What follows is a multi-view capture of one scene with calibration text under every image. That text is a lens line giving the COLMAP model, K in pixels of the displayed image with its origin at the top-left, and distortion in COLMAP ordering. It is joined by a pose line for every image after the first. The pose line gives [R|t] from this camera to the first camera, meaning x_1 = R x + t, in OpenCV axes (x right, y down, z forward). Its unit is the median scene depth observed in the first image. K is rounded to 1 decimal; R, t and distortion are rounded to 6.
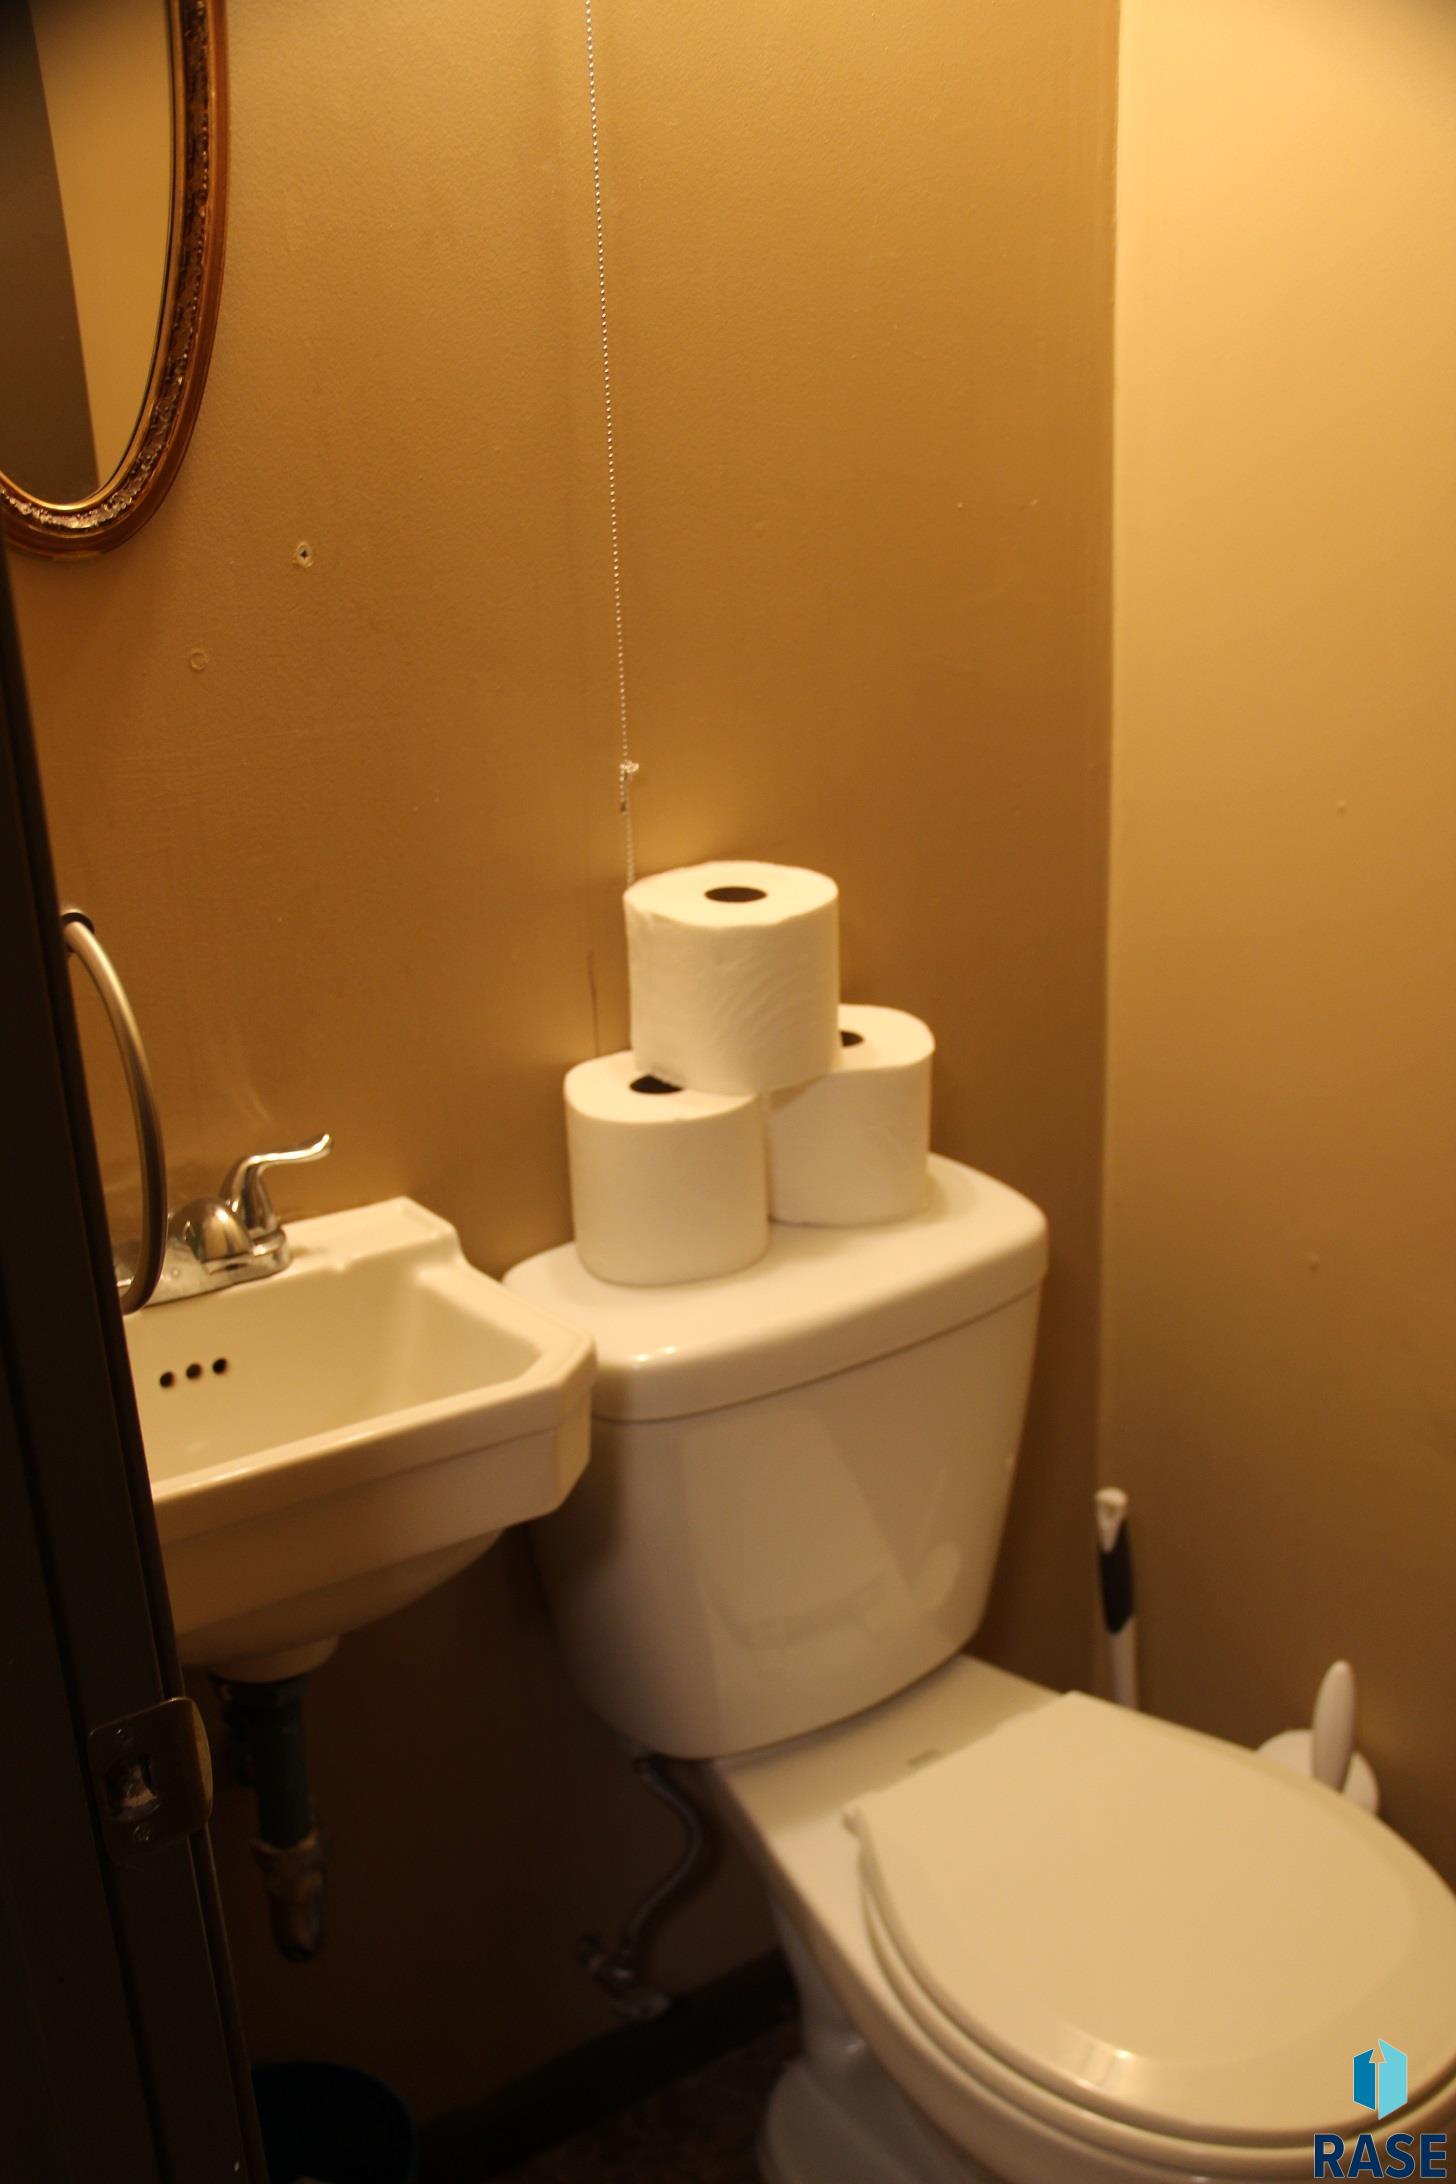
lens RADIAL K [[2127.7, 0, 743.4], [0, 2127.7, 1214.8], [0, 0, 1]] dist [-0.125043, 0.225091]
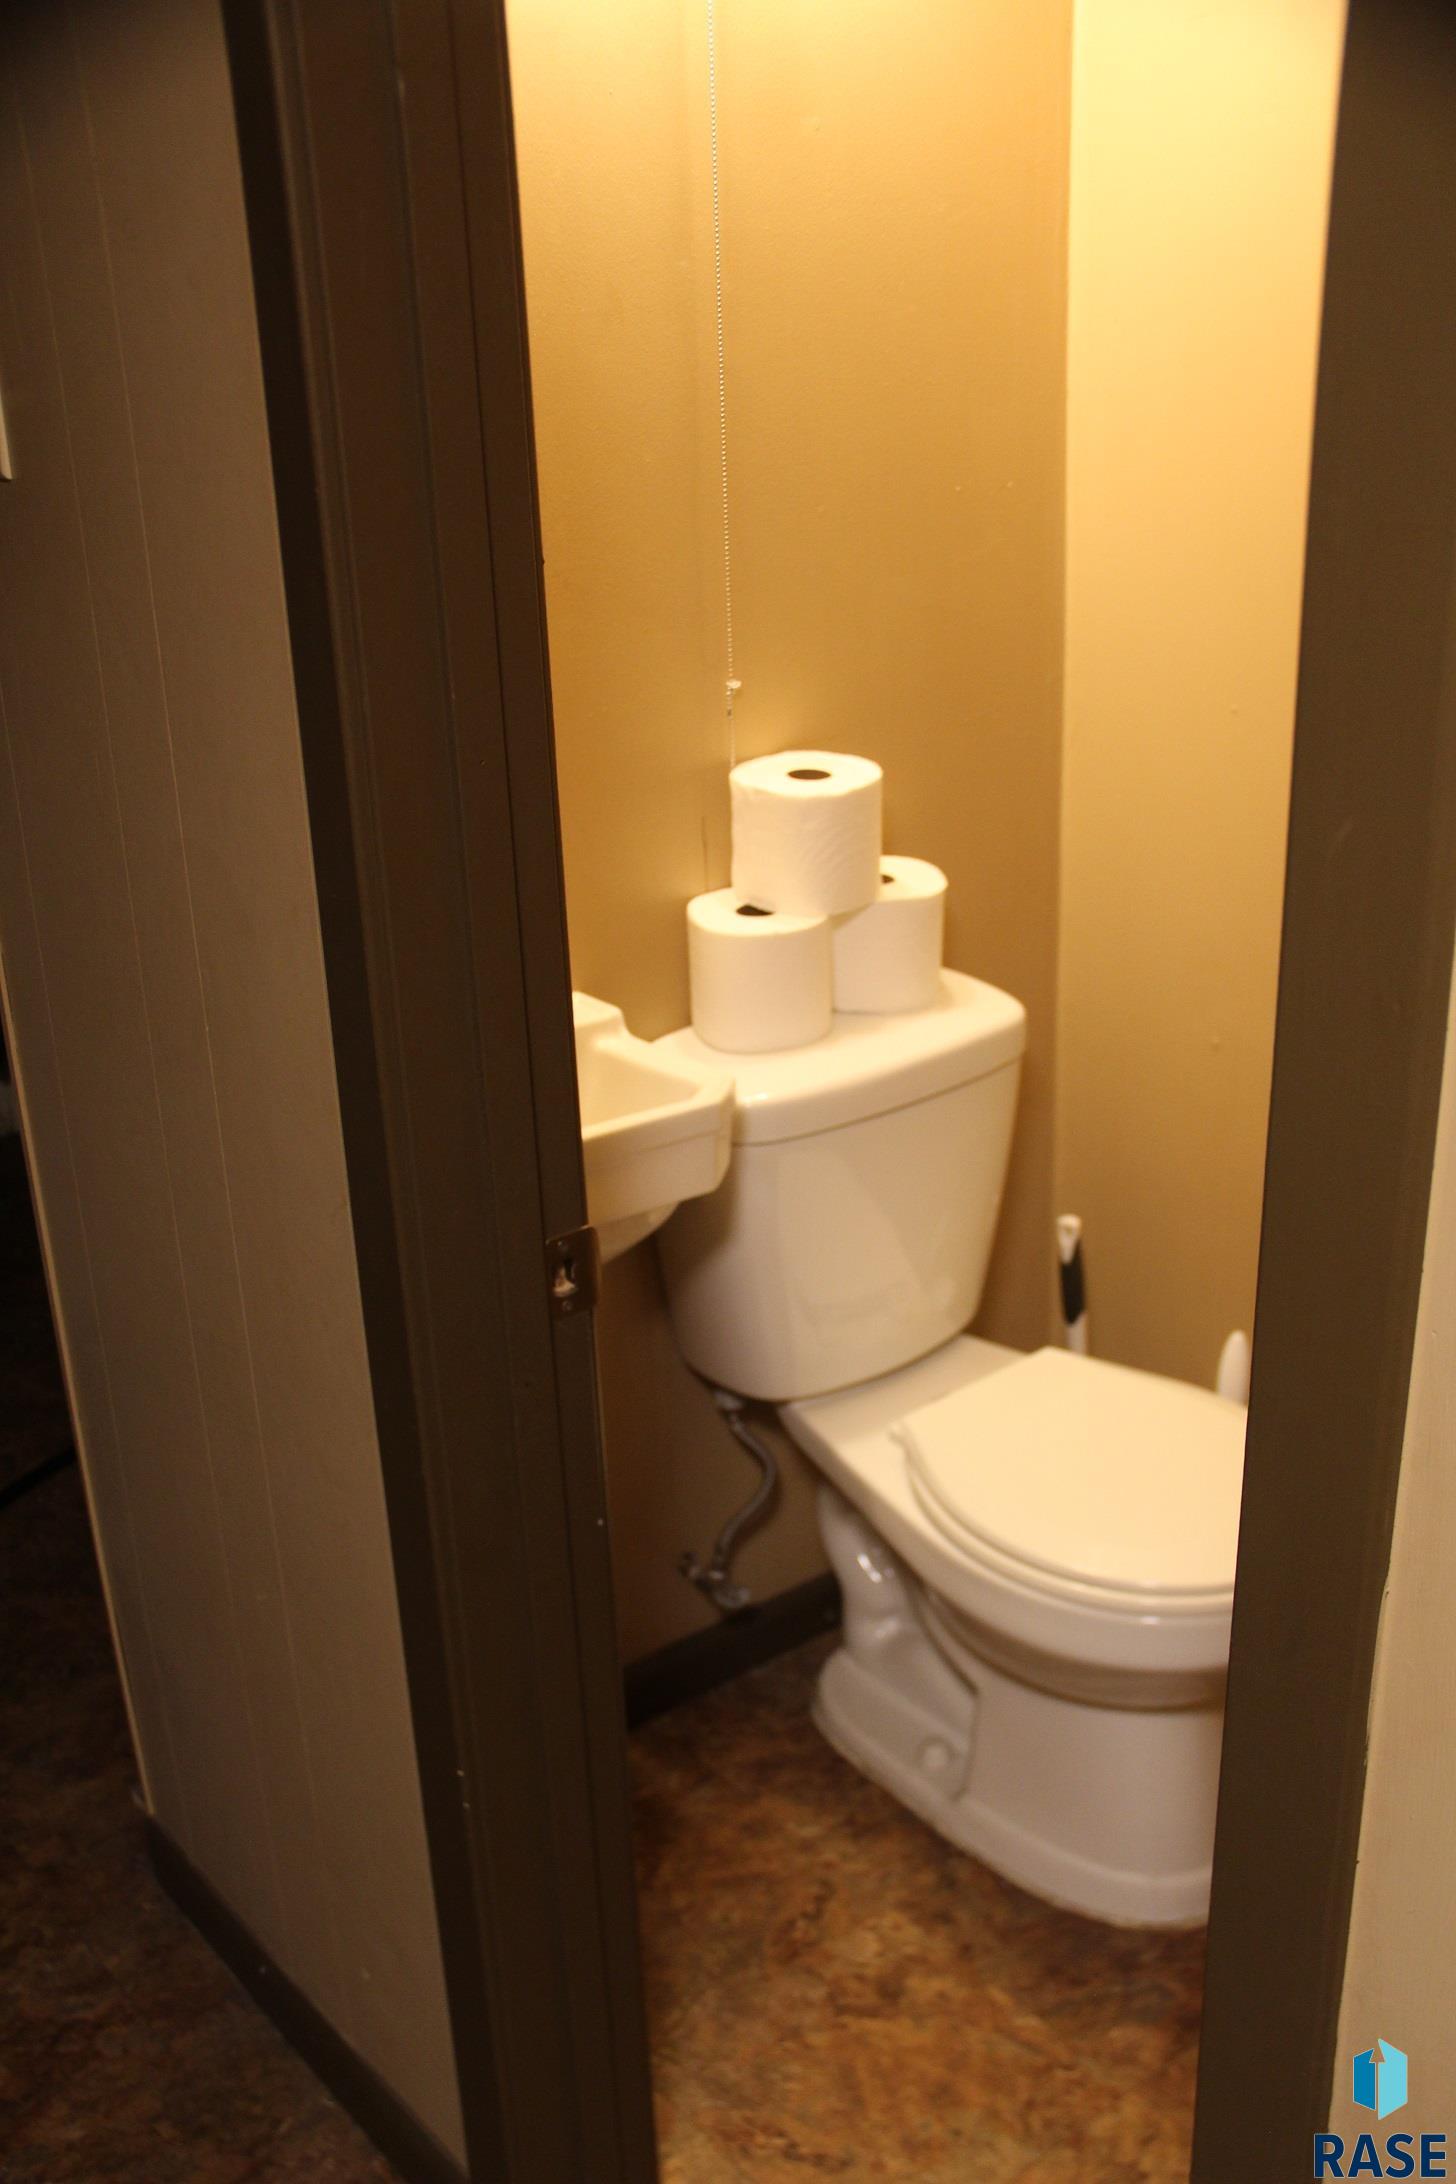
lens RADIAL K [[2127.7, 0, 743.4], [0, 2127.7, 1214.8], [0, 0, 1]] dist [-0.125043, 0.225091]
pose [[0.998791, -0.015797, 0.046557, -0.113891], [0.013437, 0.998630, 0.050569, 0.067361], [-0.047292, -0.049882, 0.997635, -0.404485]]
